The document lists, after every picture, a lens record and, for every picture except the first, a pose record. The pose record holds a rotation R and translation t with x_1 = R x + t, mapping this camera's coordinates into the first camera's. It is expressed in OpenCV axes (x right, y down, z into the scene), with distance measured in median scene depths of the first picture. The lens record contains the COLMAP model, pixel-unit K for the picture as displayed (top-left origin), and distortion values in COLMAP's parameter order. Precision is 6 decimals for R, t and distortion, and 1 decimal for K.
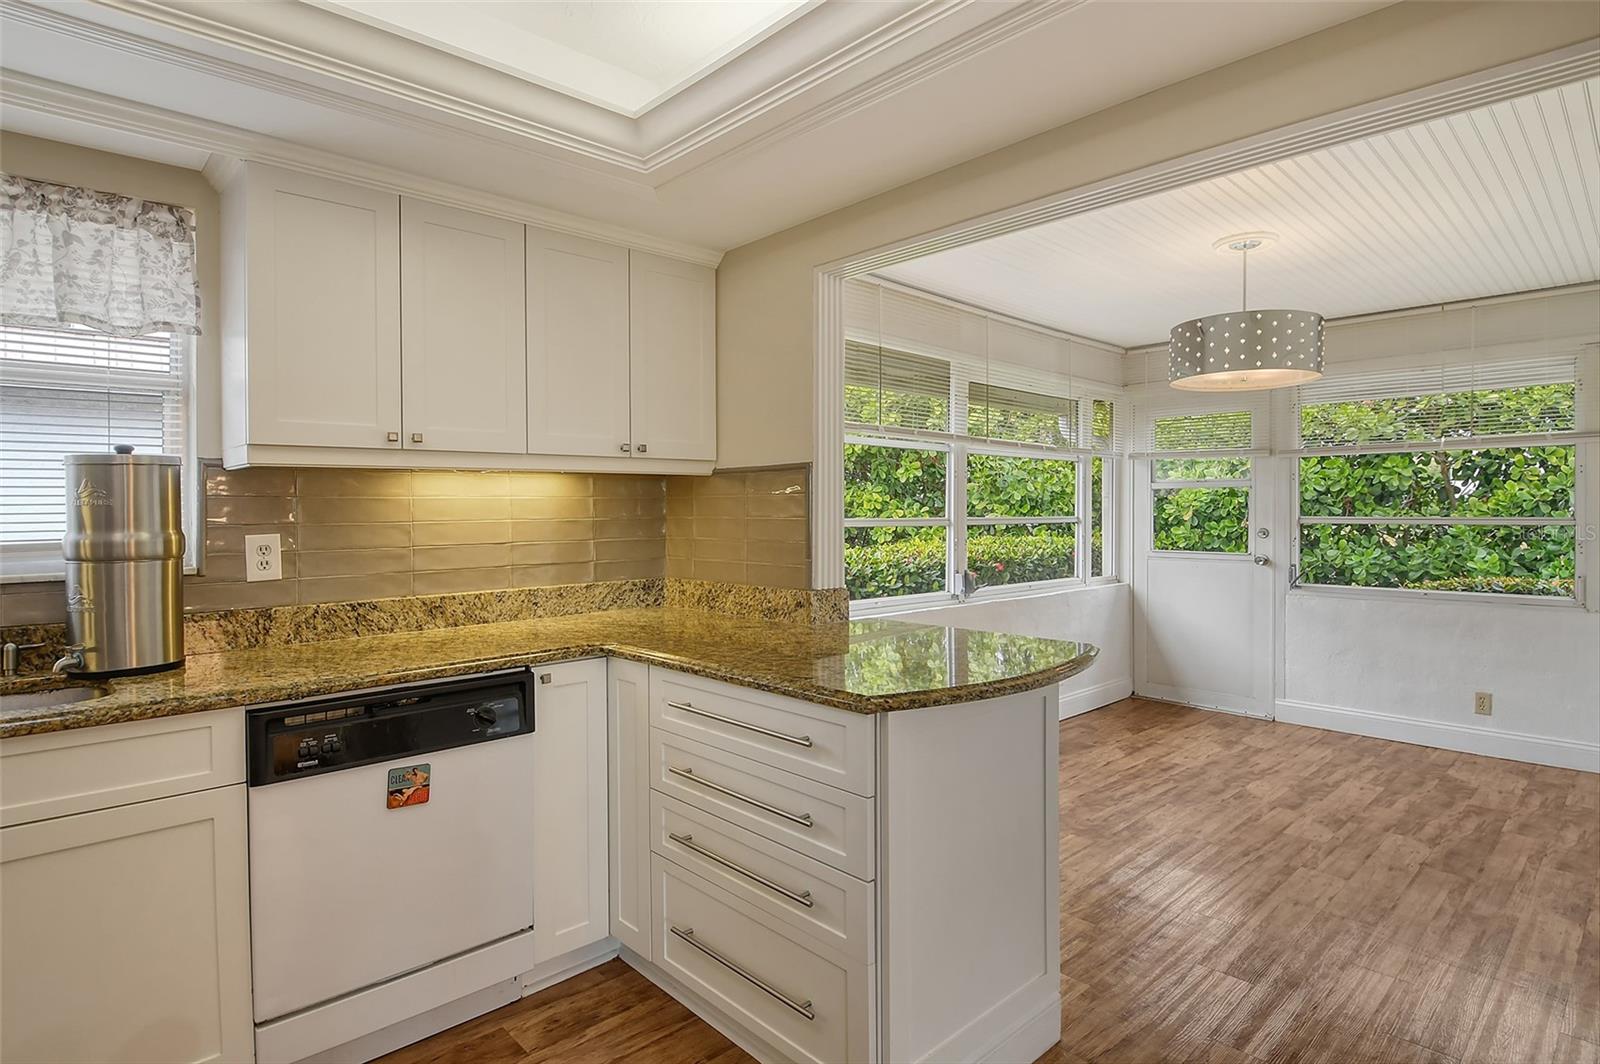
lens RADIAL K [[840.5, 0, 812.6], [0, 840.5, 522.2], [0, 0, 1]] dist [0.004775, -0.011007]
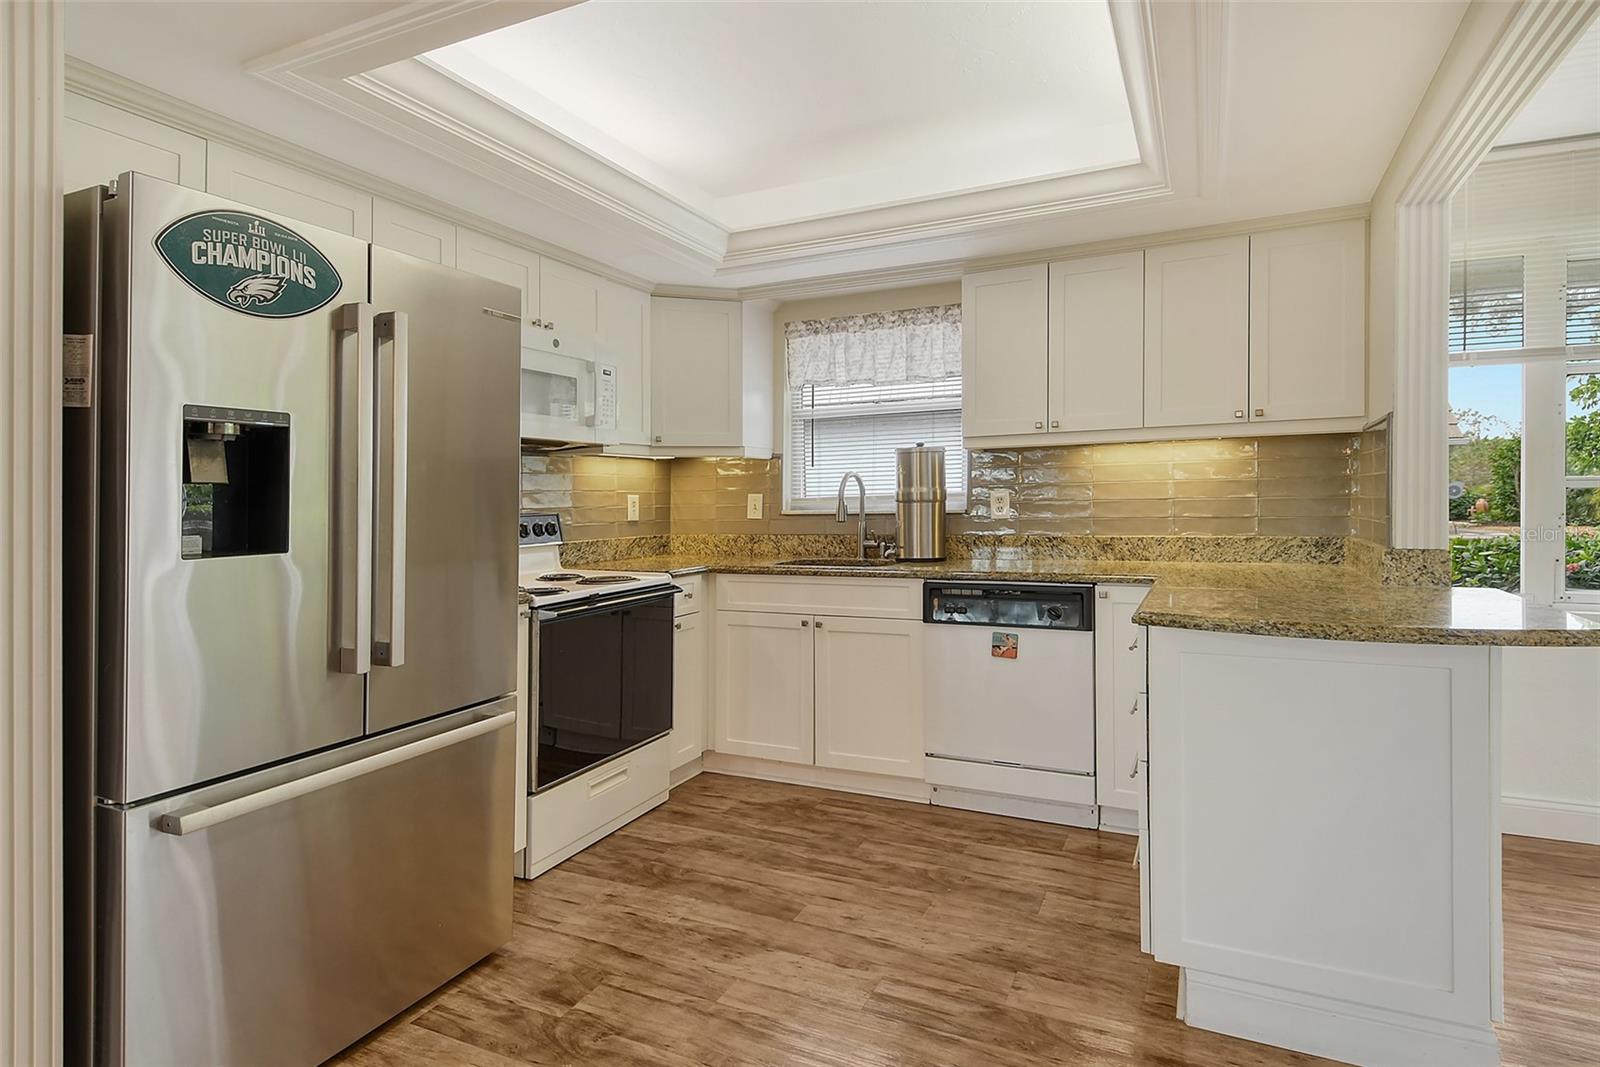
lens RADIAL K [[840.5, 0, 799.9], [0, 840.5, 496.8], [0, 0, 1]] dist [0.004775, -0.011007]
pose [[0.352227, 0.000793, -0.935914, 0.777213], [-0.001349, 0.999999, 0.000340, 0.028338], [0.935914, 0.001143, 0.352228, 0.066060]]
